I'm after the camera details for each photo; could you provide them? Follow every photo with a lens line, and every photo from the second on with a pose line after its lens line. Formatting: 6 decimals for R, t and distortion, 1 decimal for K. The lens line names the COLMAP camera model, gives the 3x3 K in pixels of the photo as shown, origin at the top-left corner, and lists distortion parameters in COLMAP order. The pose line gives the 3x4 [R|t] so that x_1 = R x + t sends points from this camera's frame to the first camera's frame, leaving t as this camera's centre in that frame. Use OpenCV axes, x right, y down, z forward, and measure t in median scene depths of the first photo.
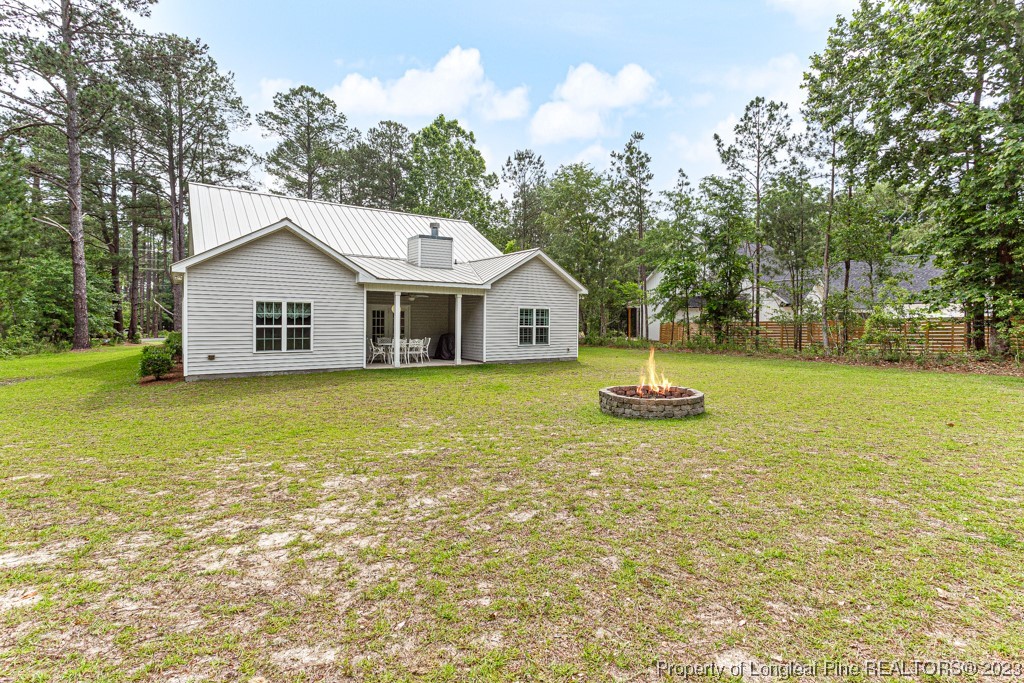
lens RADIAL K [[502.1, 0, 514.8], [0, 502.1, 332.1], [0, 0, 1]] dist [0.027895, 0.000572]
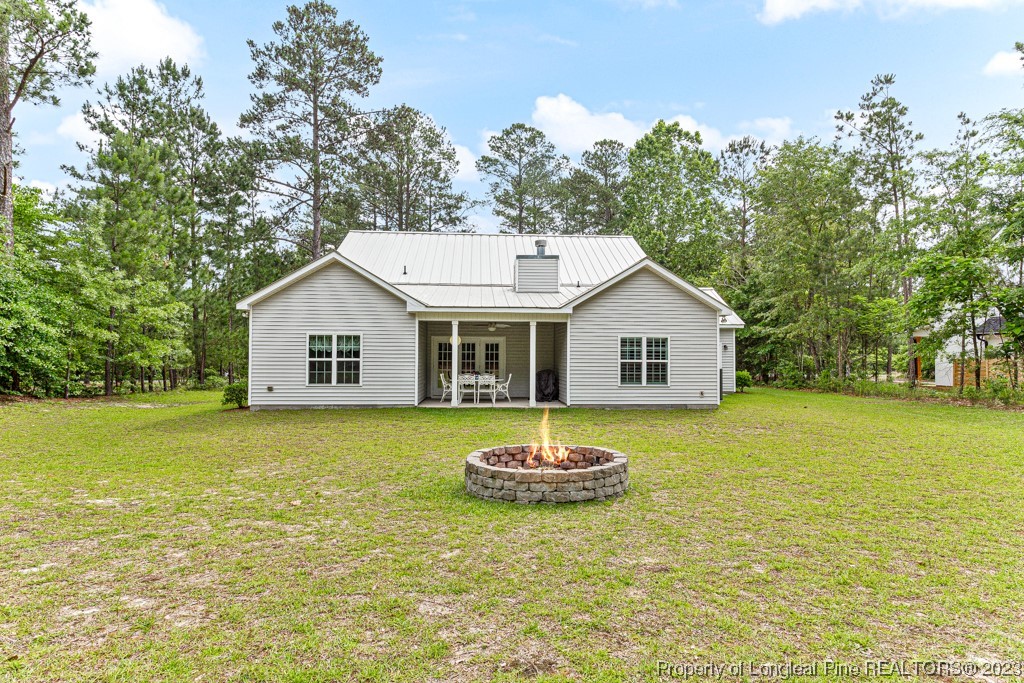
lens RADIAL K [[548.5, 0, 511.5], [0, 548.5, 349.3], [0, 0, 1]] dist [0.011901, 0.000384]
pose [[0.856779, -0.012623, -0.515529, 0.319778], [-0.009730, 0.999127, -0.040634, 0.007174], [0.515592, 0.039830, 0.855908, 0.211941]]
